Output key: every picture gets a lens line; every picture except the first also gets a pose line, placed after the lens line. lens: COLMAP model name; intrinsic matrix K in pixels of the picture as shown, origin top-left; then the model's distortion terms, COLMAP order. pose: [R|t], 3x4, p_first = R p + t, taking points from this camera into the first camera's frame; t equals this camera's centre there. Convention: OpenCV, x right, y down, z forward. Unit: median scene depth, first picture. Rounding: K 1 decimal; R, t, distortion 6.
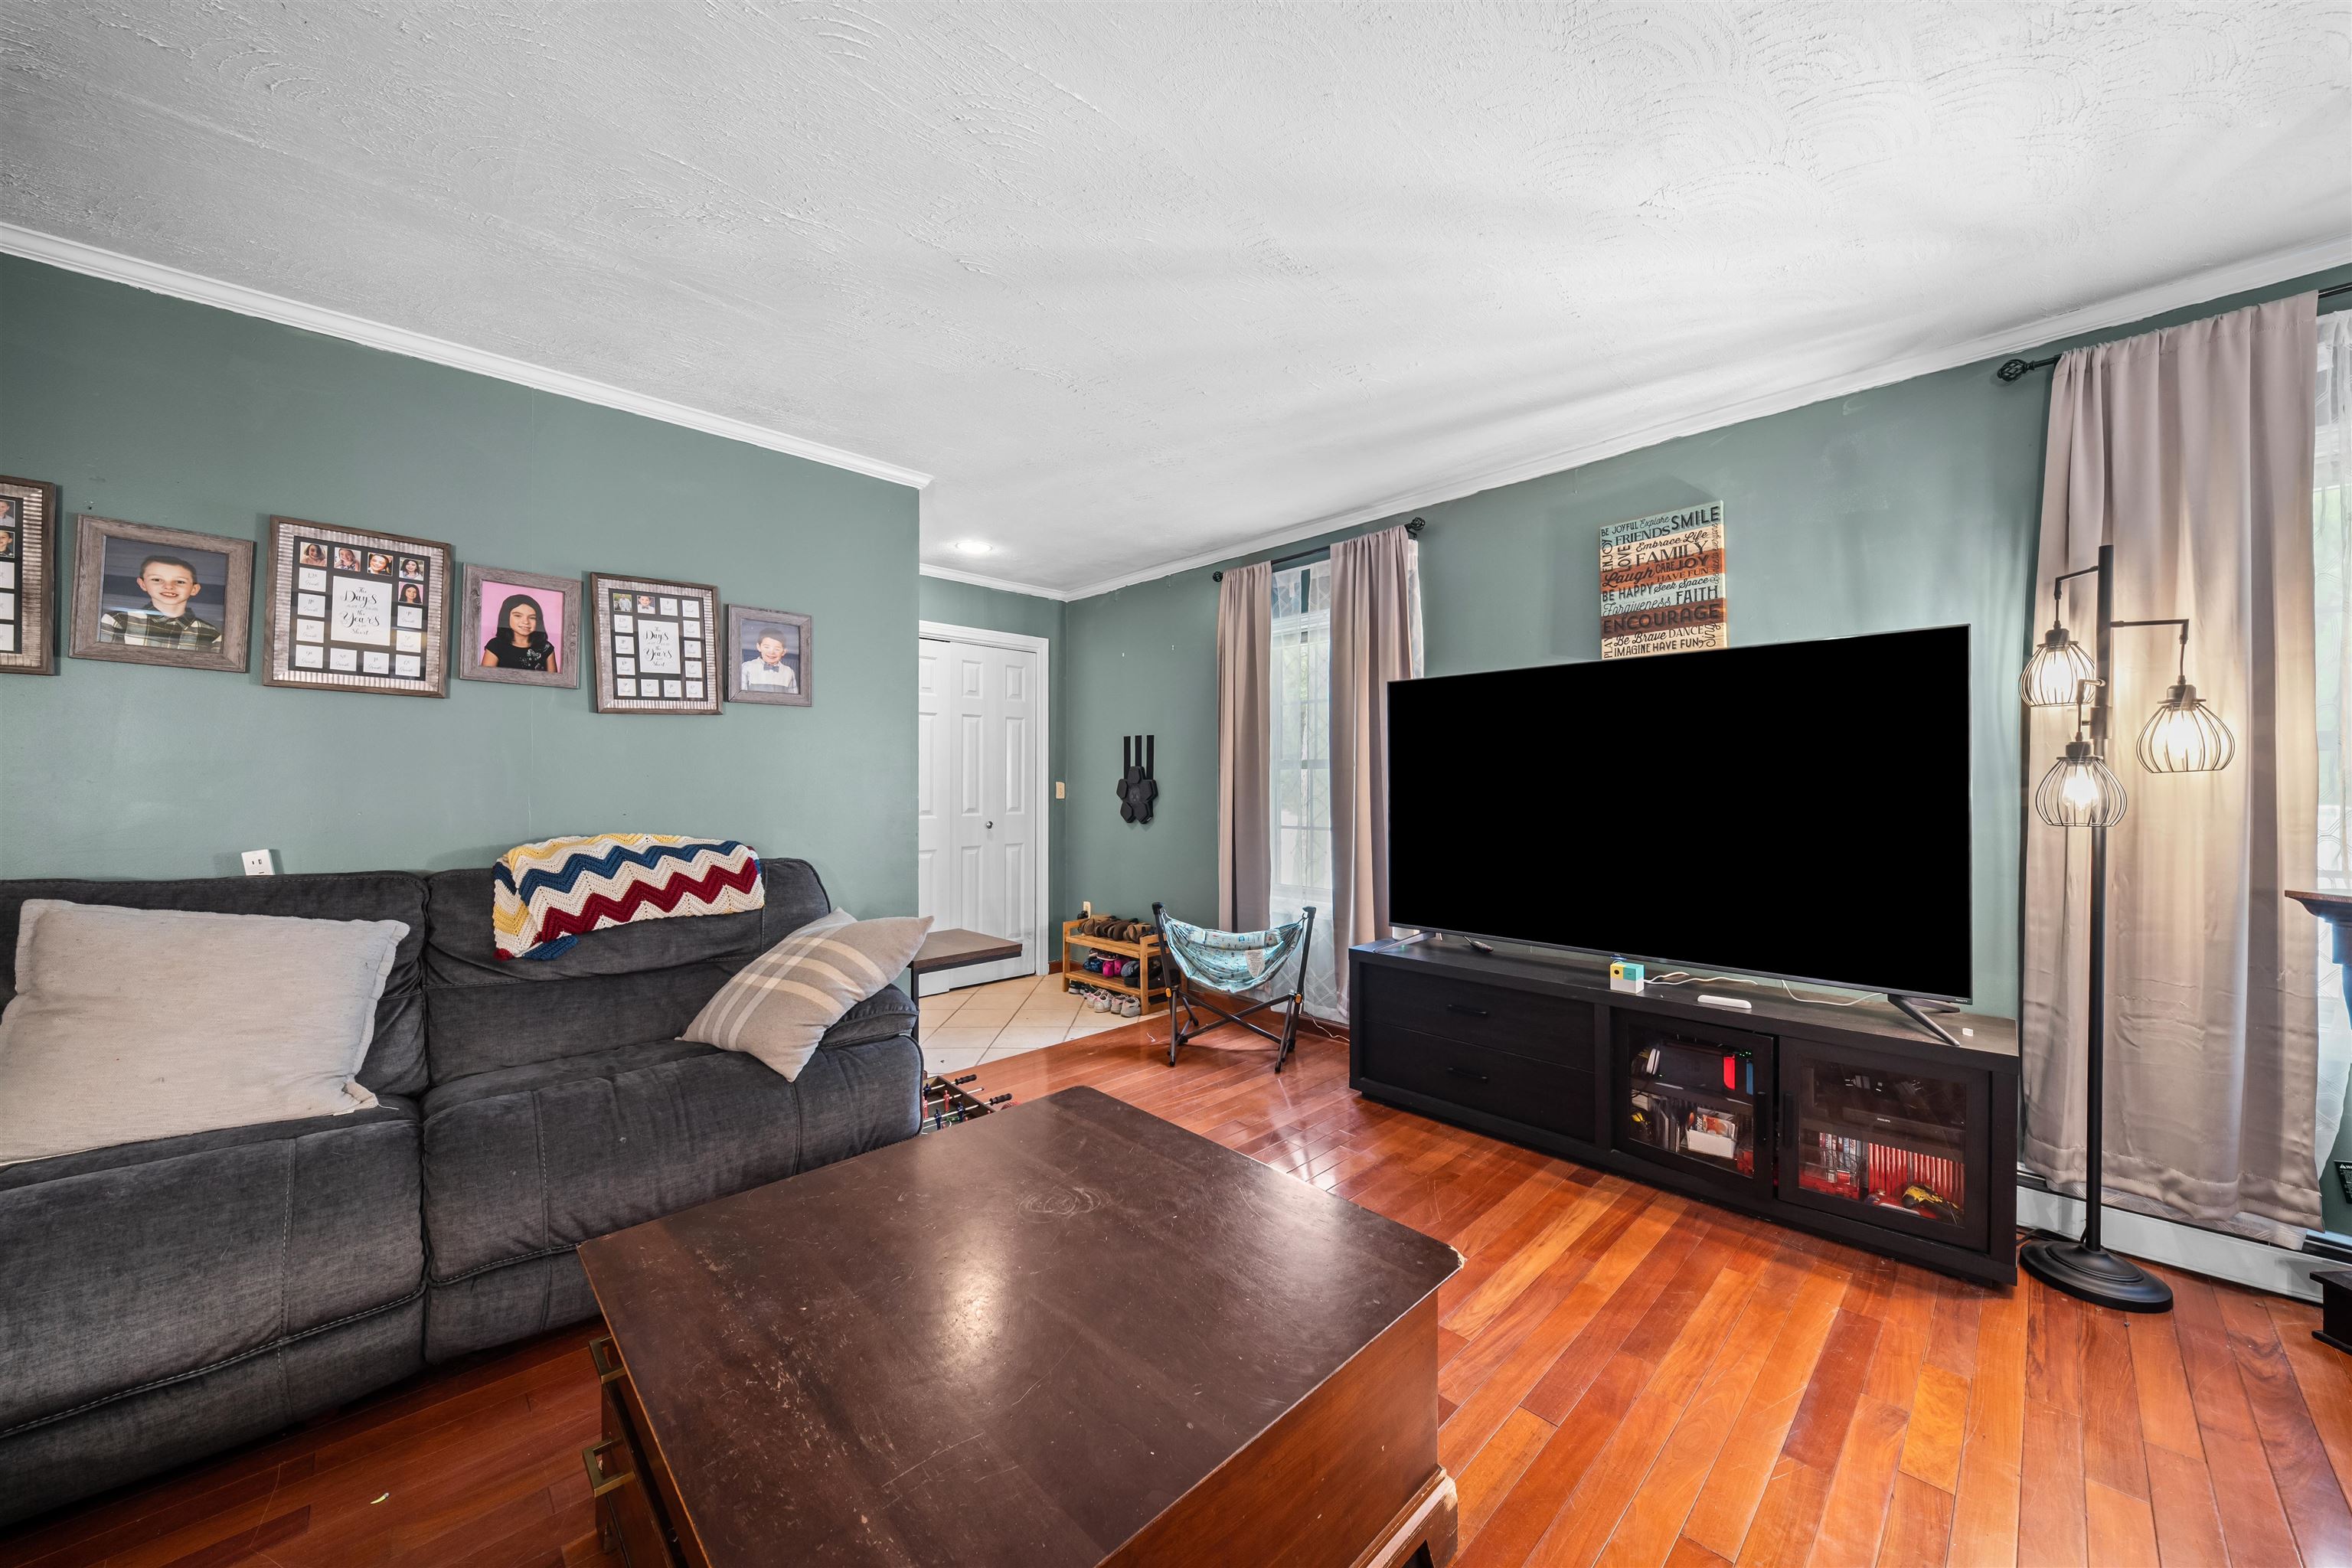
lens RADIAL K [[827.8, 0, 1176.0], [0, 827.8, 784.0], [0, 0, 1]] dist [-0.019088, -0.000083]
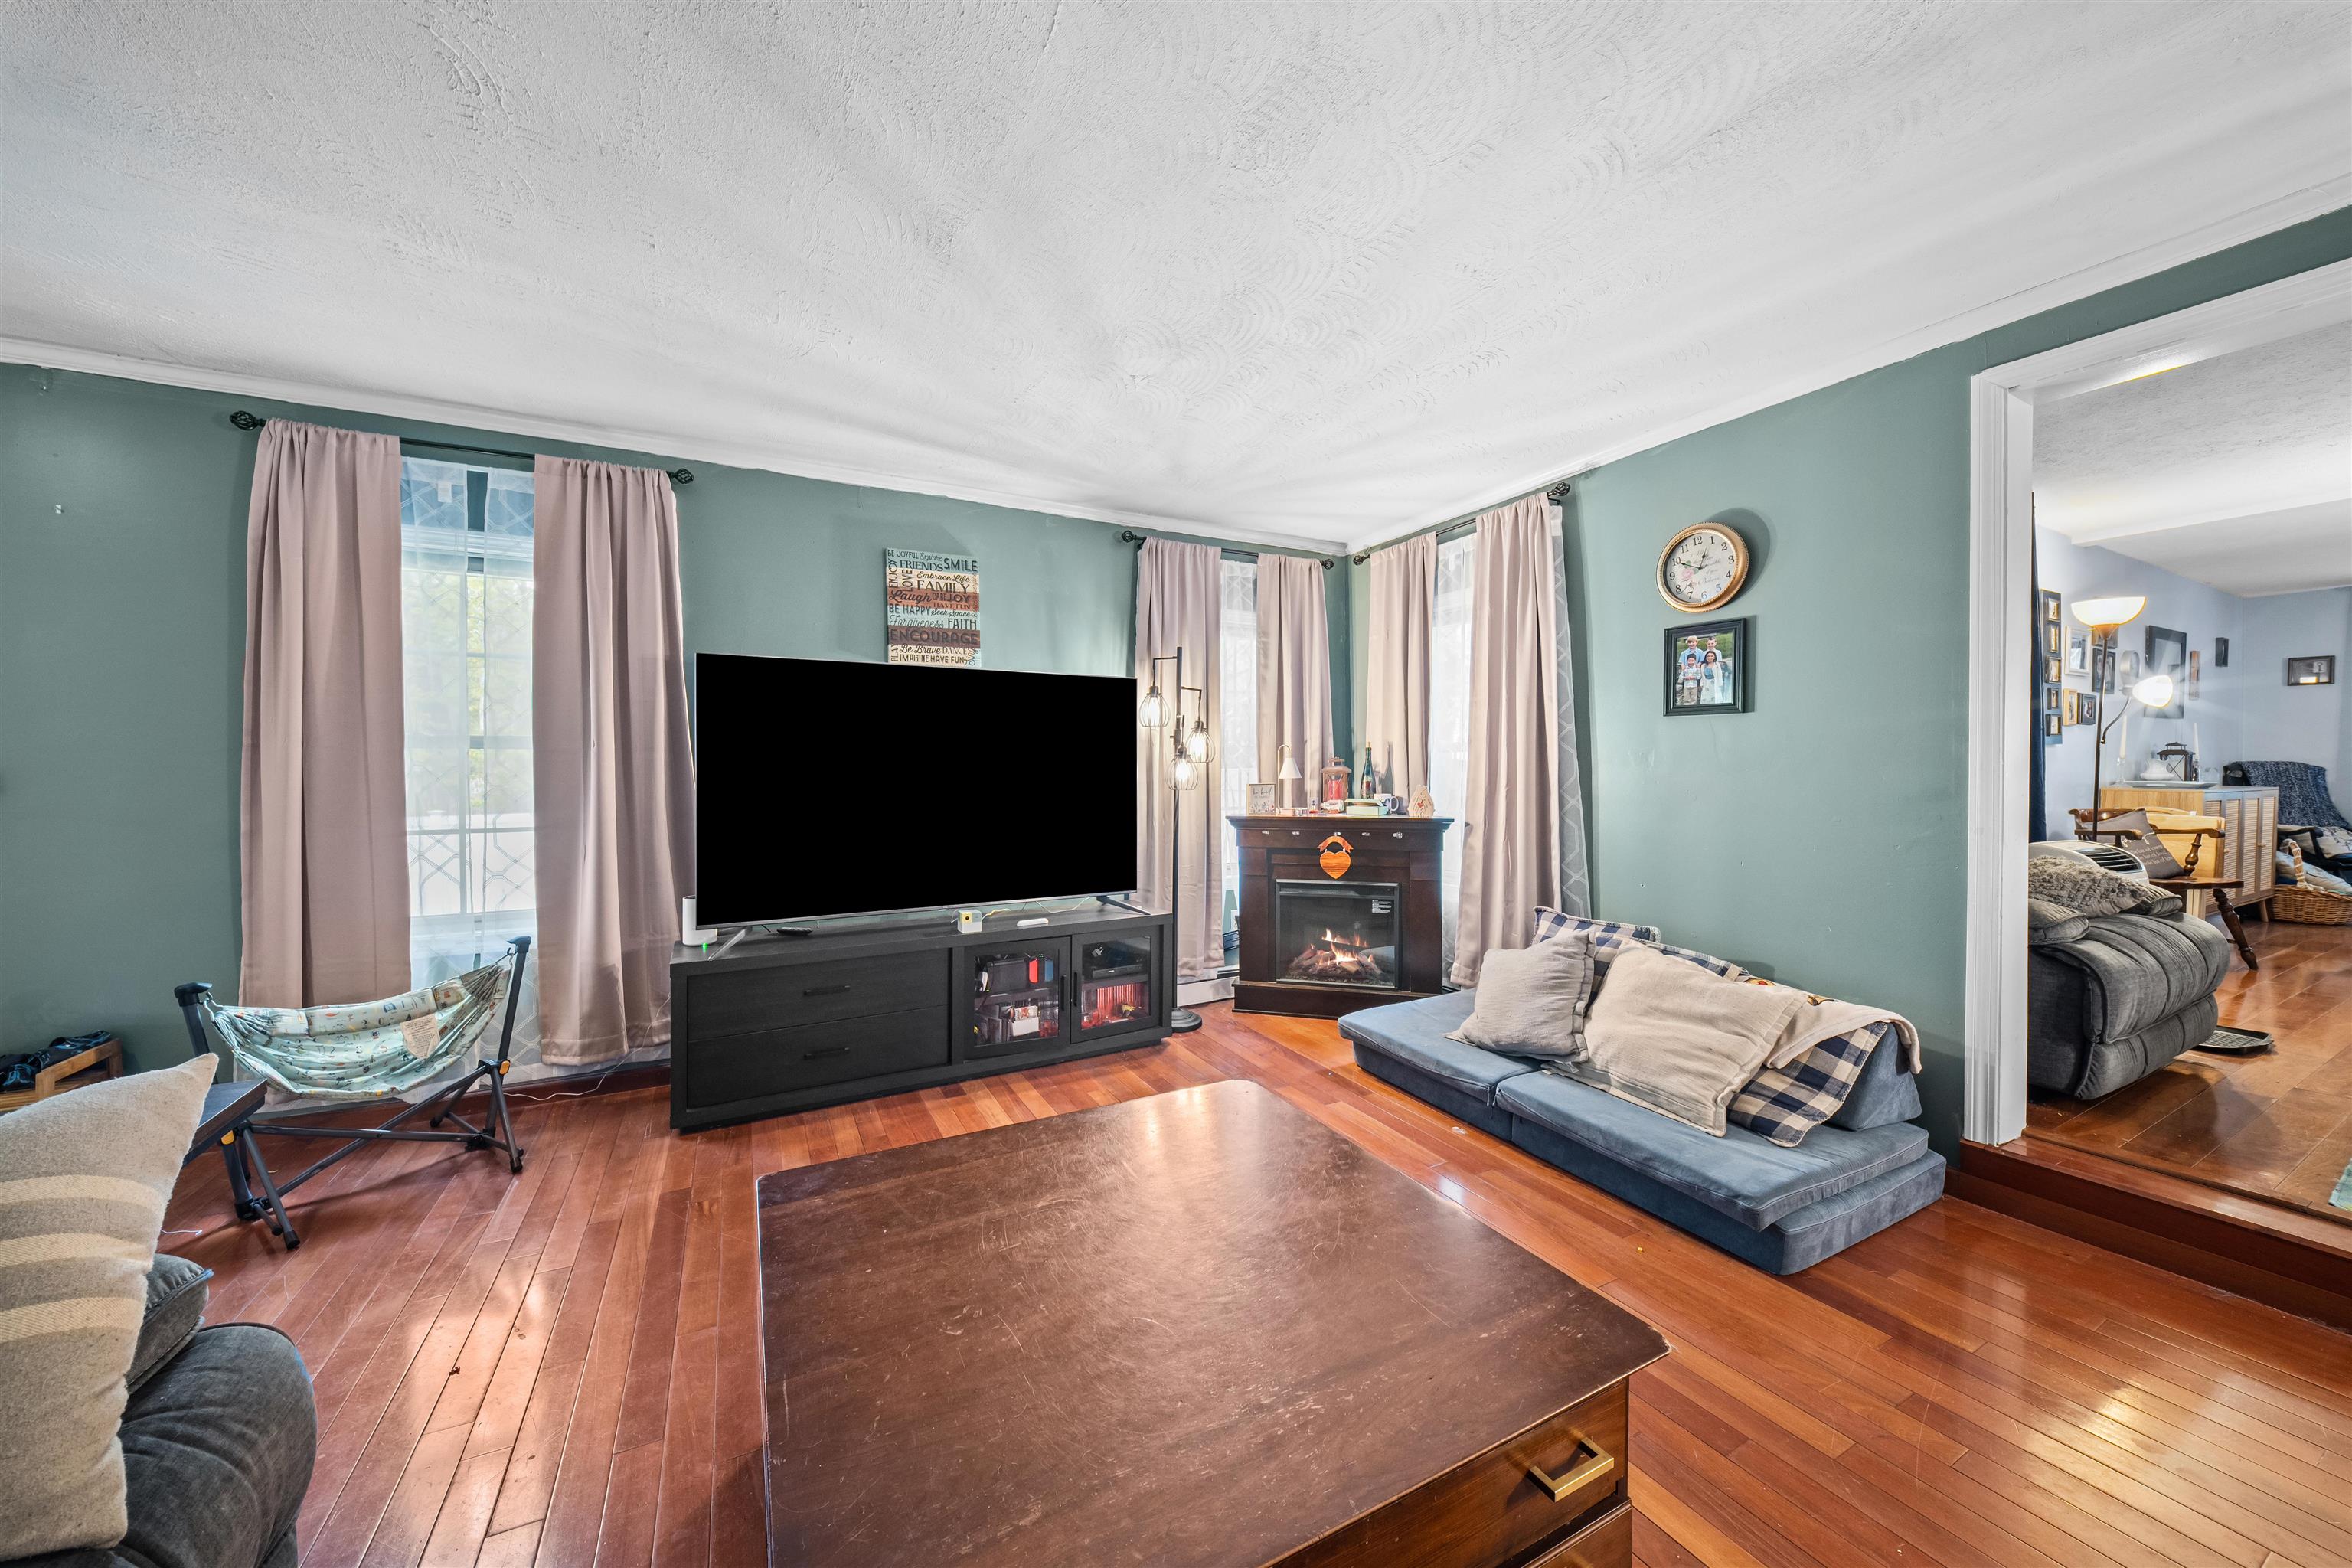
lens RADIAL K [[820.2, 0, 1176.0], [0, 820.2, 784.0], [0, 0, 1]] dist [-0.000808, -0.000080]
pose [[0.269020, -0.009745, 0.963085, -0.401461], [0.006886, 0.999943, 0.008194, 0.011511], [-0.963110, 0.004428, 0.269072, 0.244564]]
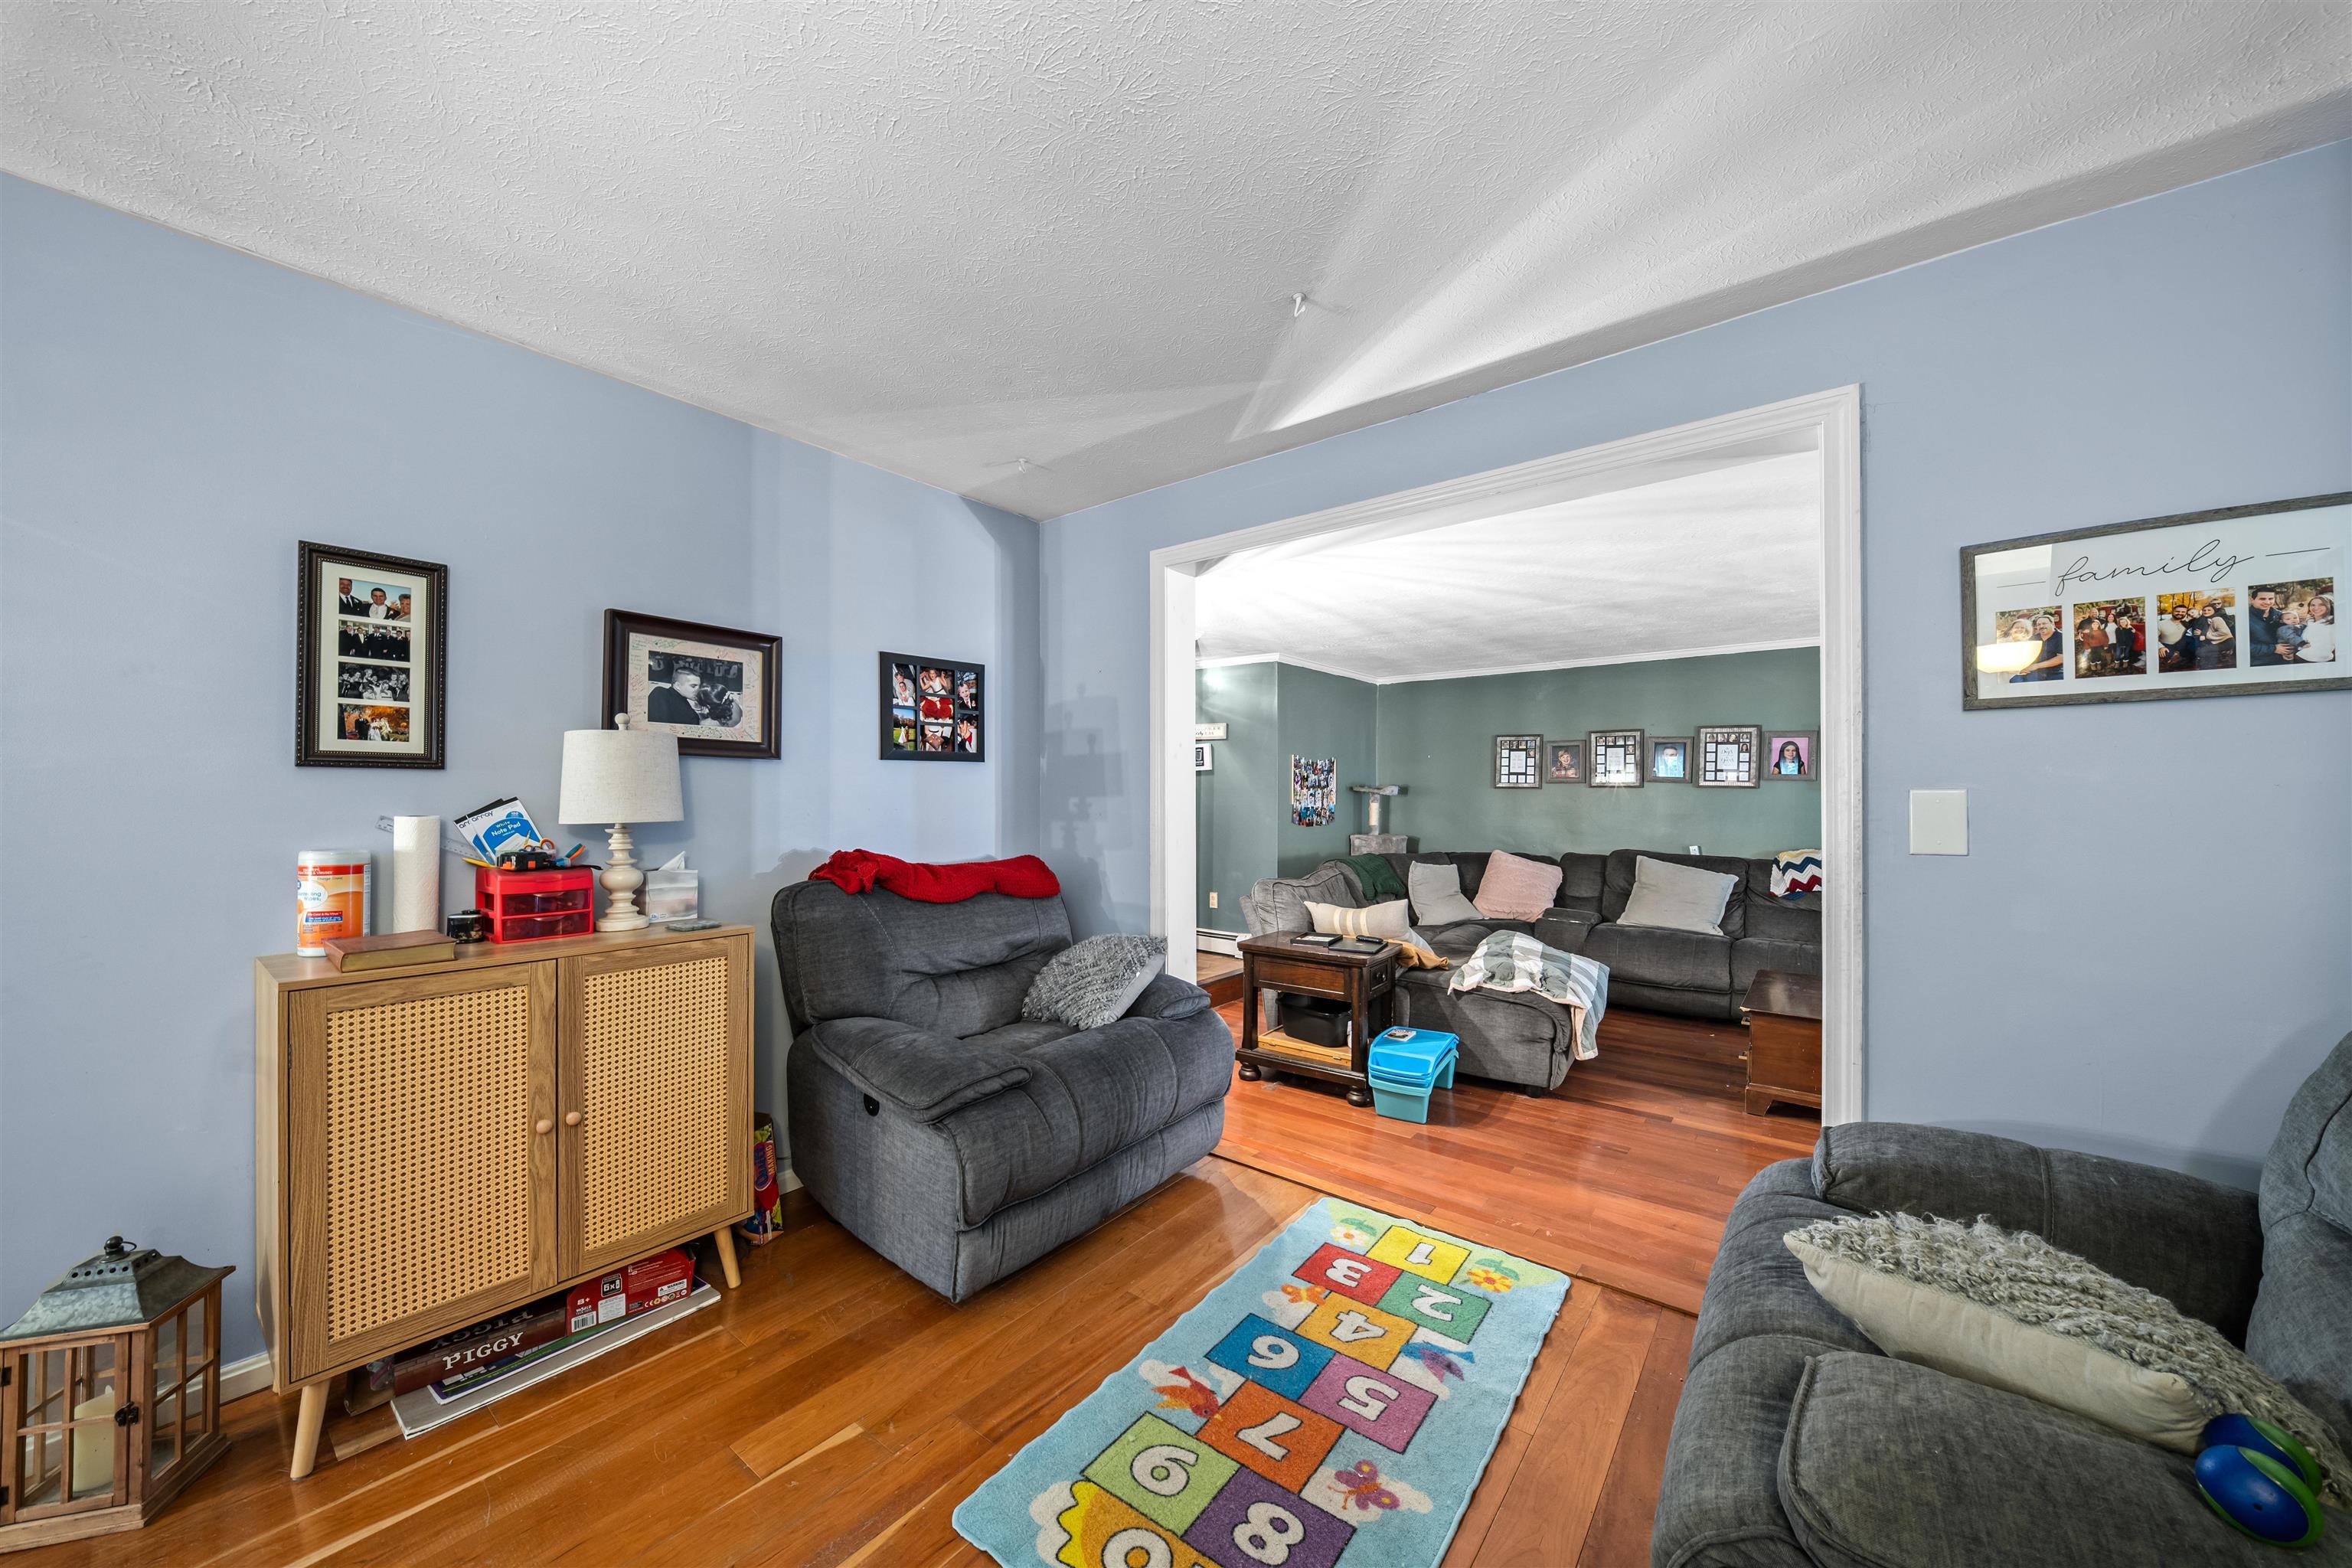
lens RADIAL K [[834.3, 0, 1178.5], [0, 834.3, 798.9], [0, 0, 1]] dist [0.009922, -0.009027]
pose [[0.134174, 0.004539, -0.990947, 1.456708], [-0.005838, 0.999976, 0.003789, -0.079448], [0.990941, 0.005277, 0.134197, -1.133154]]
